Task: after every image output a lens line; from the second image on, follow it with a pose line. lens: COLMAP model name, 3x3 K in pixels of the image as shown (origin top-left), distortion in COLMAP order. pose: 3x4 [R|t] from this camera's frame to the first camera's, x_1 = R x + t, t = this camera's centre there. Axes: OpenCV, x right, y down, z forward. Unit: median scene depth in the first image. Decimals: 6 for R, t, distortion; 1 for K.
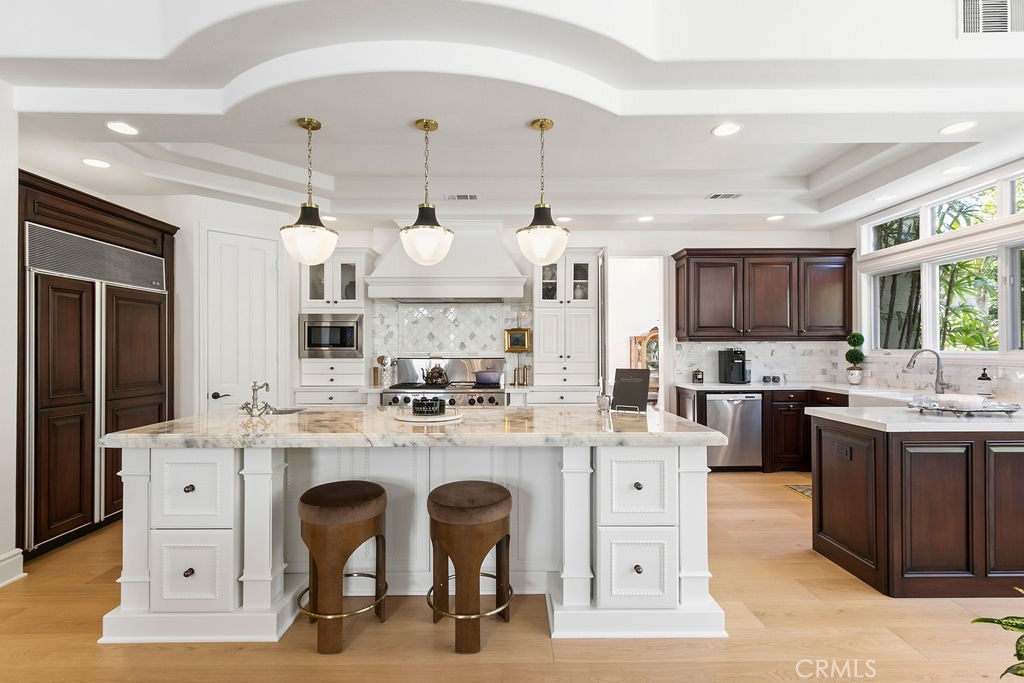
lens RADIAL K [[486.1, 0, 505.9], [0, 486.1, 340.6], [0, 0, 1]] dist [0.007901, -0.004048]
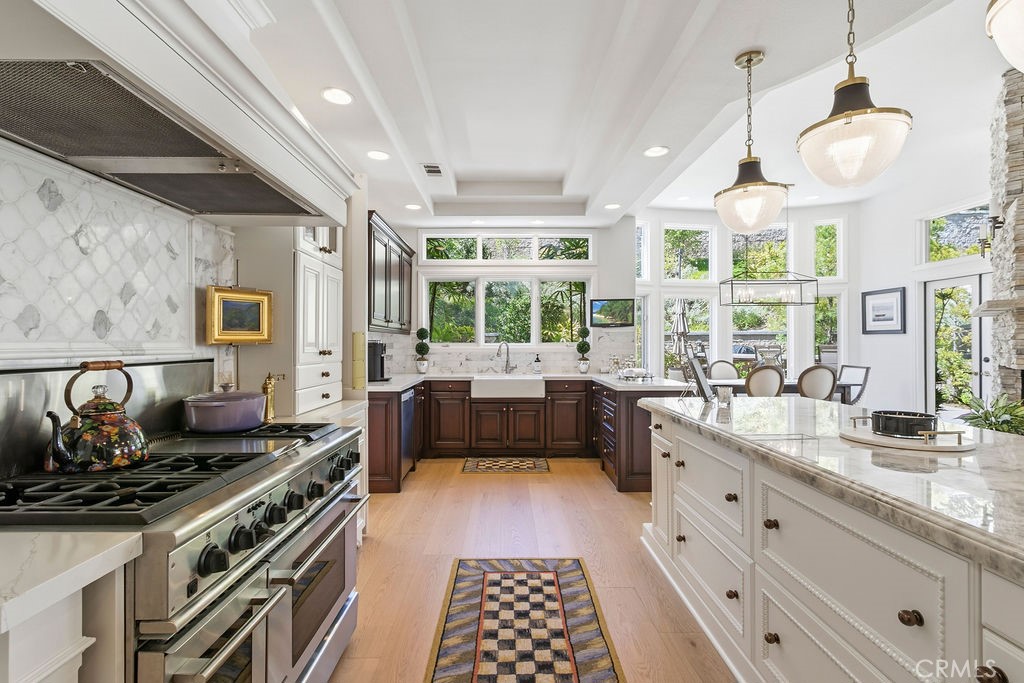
lens RADIAL K [[486.1, 0, 505.2], [0, 486.1, 341.2], [0, 0, 1]] dist [0.007901, -0.004048]
pose [[-0.000687, 0.008742, 0.999962, -0.416560], [-0.017268, 0.999813, -0.008752, 0.021903], [-0.999851, -0.017273, -0.000536, 0.801720]]
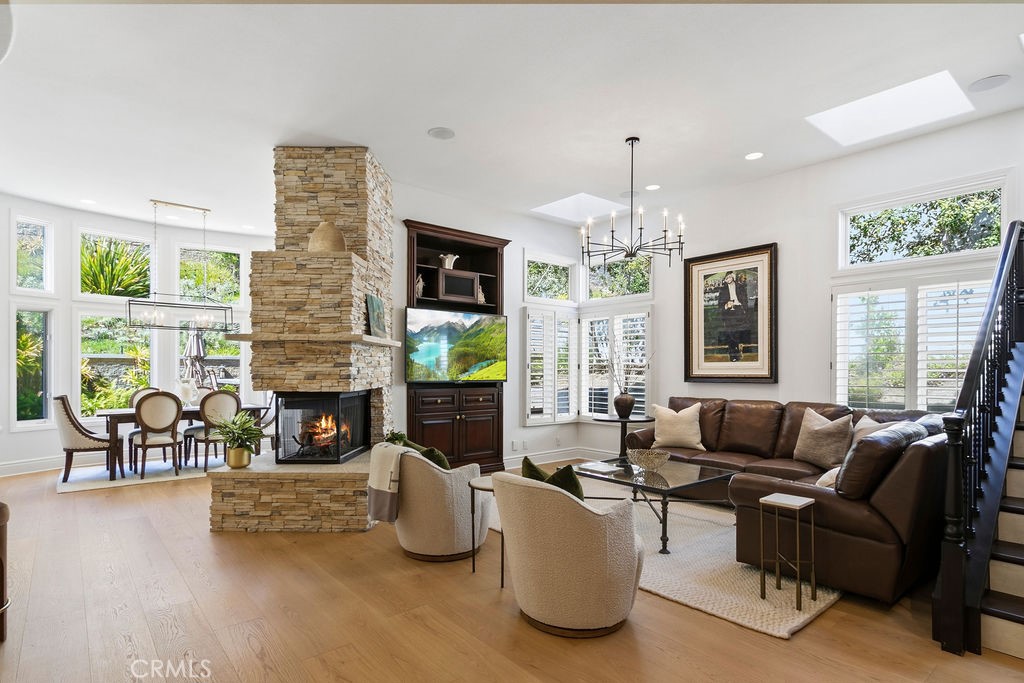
lens RADIAL K [[532.6, 0, 508.9], [0, 532.6, 372.4], [0, 0, 1]] dist [0.007558, -0.002045]
pose [[-0.637560, -0.002393, 0.770397, -0.700179], [-0.015547, 0.999831, -0.009761, 0.013476], [-0.770244, -0.018201, -0.637490, 0.365986]]
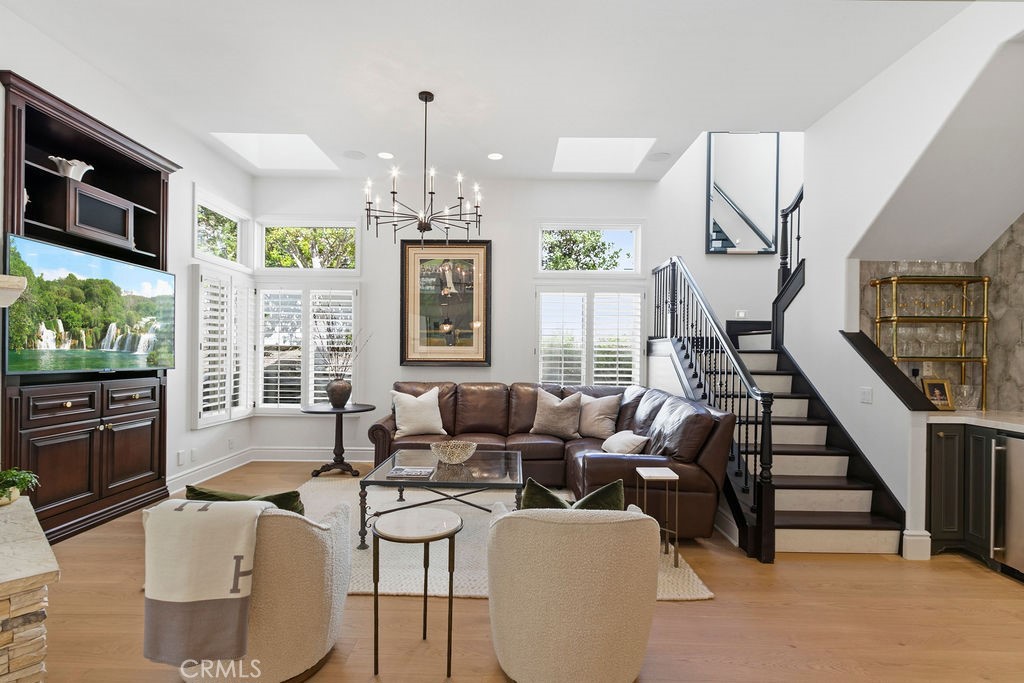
lens RADIAL K [[486.1, 0, 512.3], [0, 486.1, 357.2], [0, 0, 1]] dist [0.007901, -0.004048]
pose [[-0.999875, -0.008511, 0.013324, -0.282890], [-0.008656, 0.999903, -0.010870, 0.008126], [-0.013230, -0.010984, -0.999852, 0.361823]]
